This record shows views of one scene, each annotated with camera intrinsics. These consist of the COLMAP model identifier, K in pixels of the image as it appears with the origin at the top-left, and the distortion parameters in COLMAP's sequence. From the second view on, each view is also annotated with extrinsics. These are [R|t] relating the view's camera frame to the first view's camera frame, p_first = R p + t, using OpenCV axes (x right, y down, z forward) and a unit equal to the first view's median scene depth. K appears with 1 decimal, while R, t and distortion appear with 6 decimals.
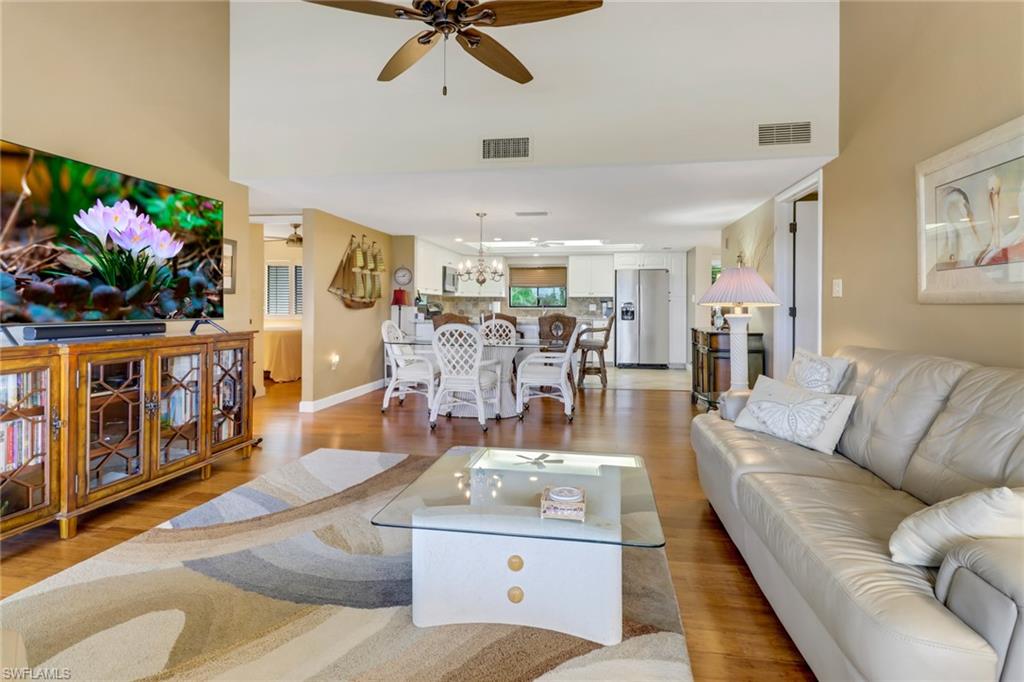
lens RADIAL K [[503.5, 0, 515.4], [0, 503.5, 308.6], [0, 0, 1]] dist [0.000473, -0.000425]
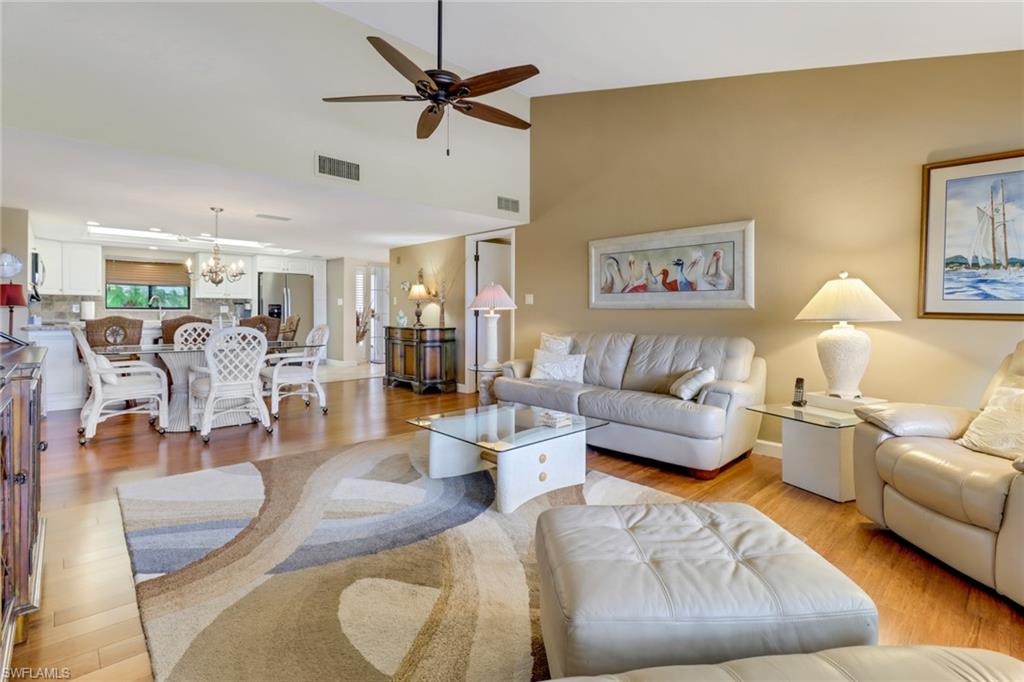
lens RADIAL K [[478.5, 0, 515.1], [0, 478.5, 312.2], [0, 0, 1]] dist [0.001067, -0.000279]
pose [[0.602686, -0.001309, 0.797977, -0.345247], [-0.001606, 0.999995, 0.002853, -0.000349], [-0.797977, -0.003001, 0.602681, 0.021427]]
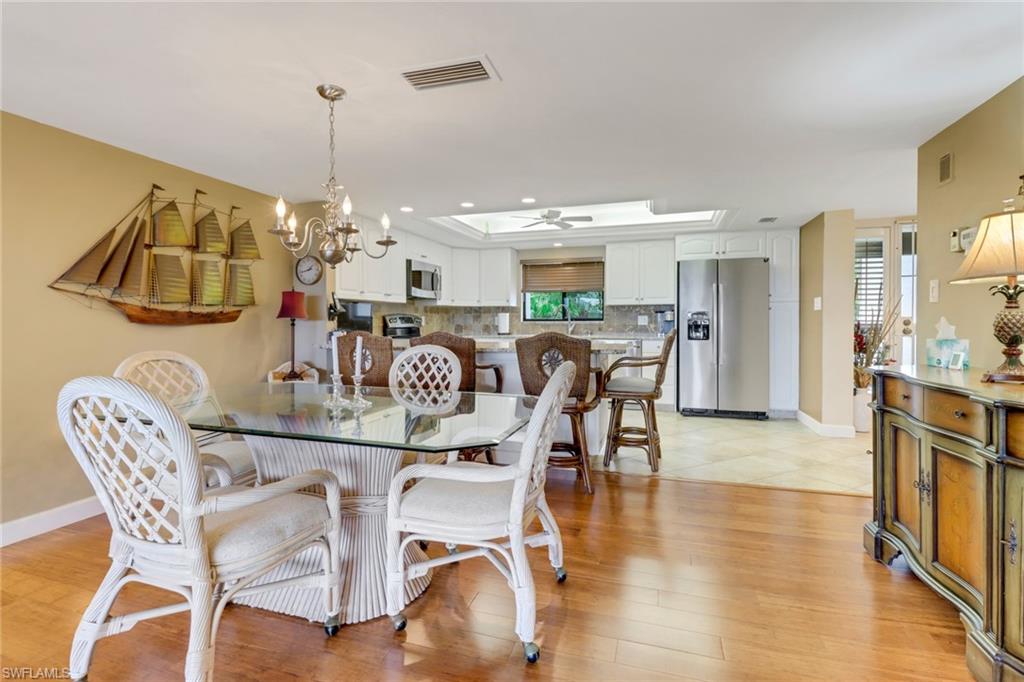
lens RADIAL K [[477.9, 0, 510.7], [0, 477.9, 327.6], [0, 0, 1]] dist [-0.000806, -0.000396]
pose [[0.989370, -0.003819, -0.145372, 0.102847], [0.005354, 0.999934, 0.010171, -0.000020], [0.145324, -0.010841, 0.989325, 0.495401]]
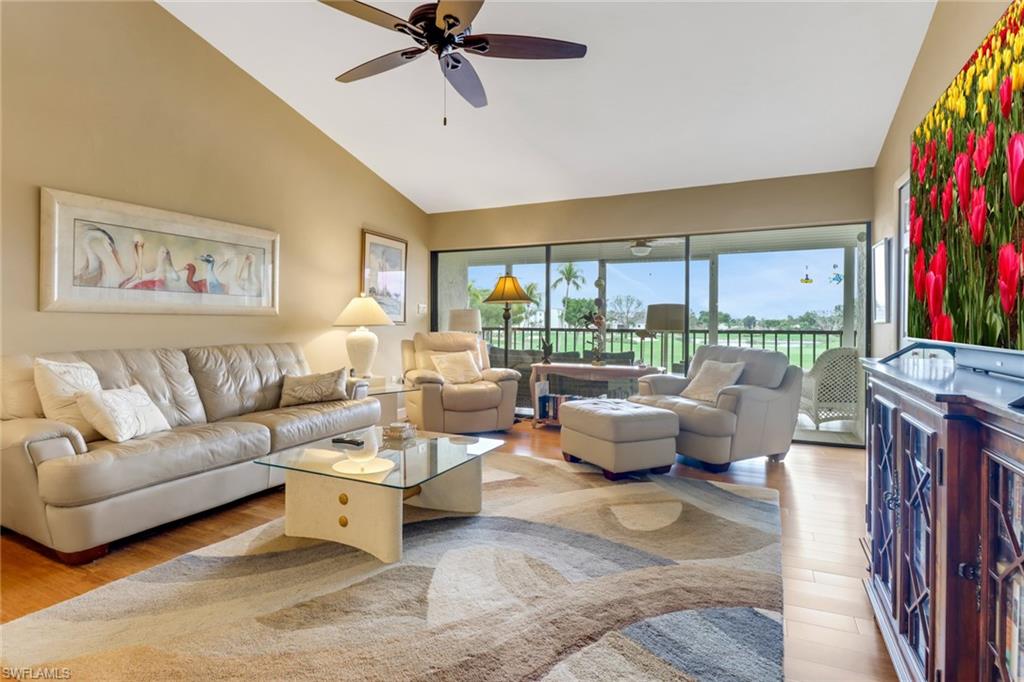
lens RADIAL K [[517.8, 0, 515.4], [0, 517.8, 328.3], [0, 0, 1]] dist [0.002247, -0.000314]
pose [[-0.961291, -0.011702, 0.275286, -0.195276], [-0.009368, 0.999908, 0.009793, 0.002648], [-0.275375, 0.006835, -0.961313, 0.661402]]
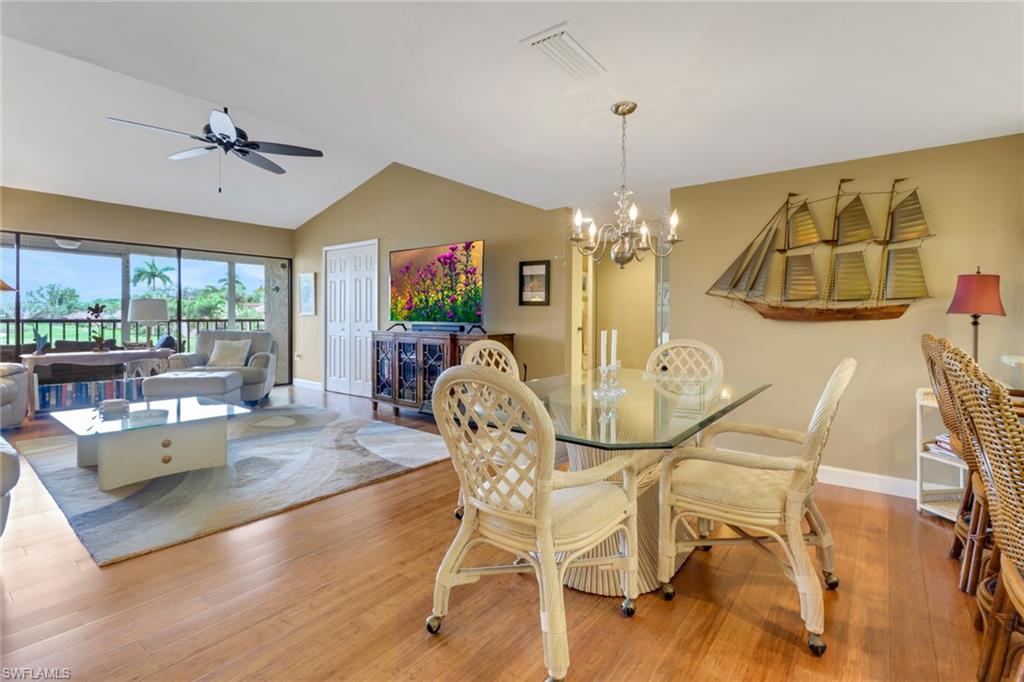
lens RADIAL K [[487.7, 0, 512.8], [0, 487.7, 325.7], [0, 0, 1]] dist [0.018957, -0.015803]
pose [[-0.470261, 0.008978, -0.882482, 0.286563], [-0.010031, 0.999829, 0.015518, 0.000457], [0.882470, 0.016149, -0.470091, 0.872352]]
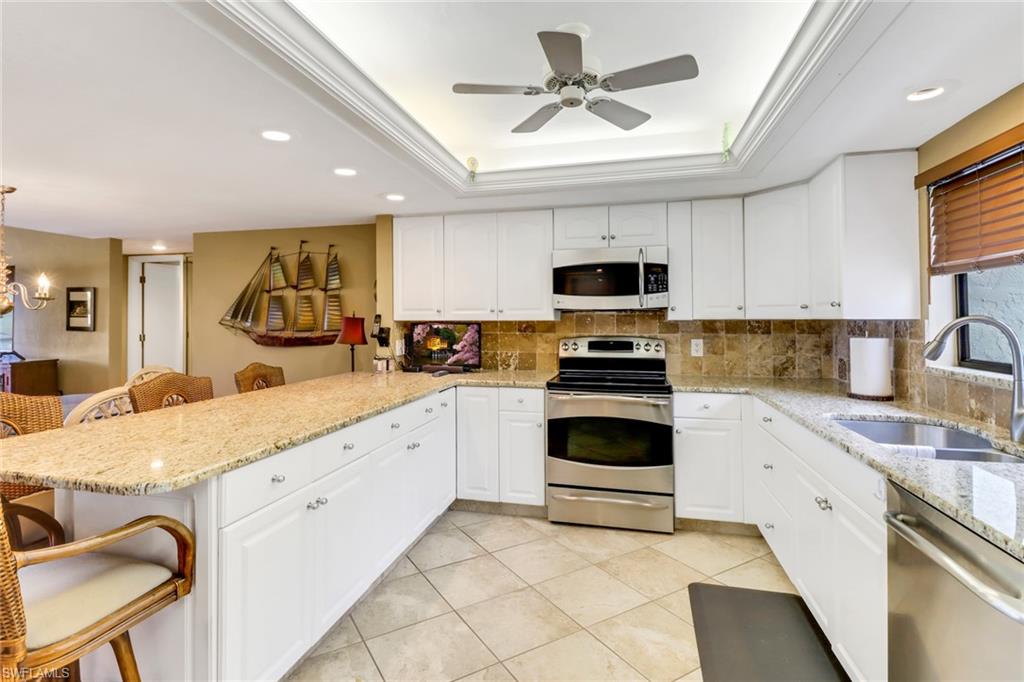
lens RADIAL K [[500.6, 0, 502.1], [0, 500.6, 313.3], [0, 0, 1]] dist [0.019920, 0.000023]
pose [[-0.082852, -0.015475, -0.996442, 0.341364], [-0.001065, 0.999880, -0.015440, -0.032480], [0.996561, -0.000218, -0.082859, 1.237839]]
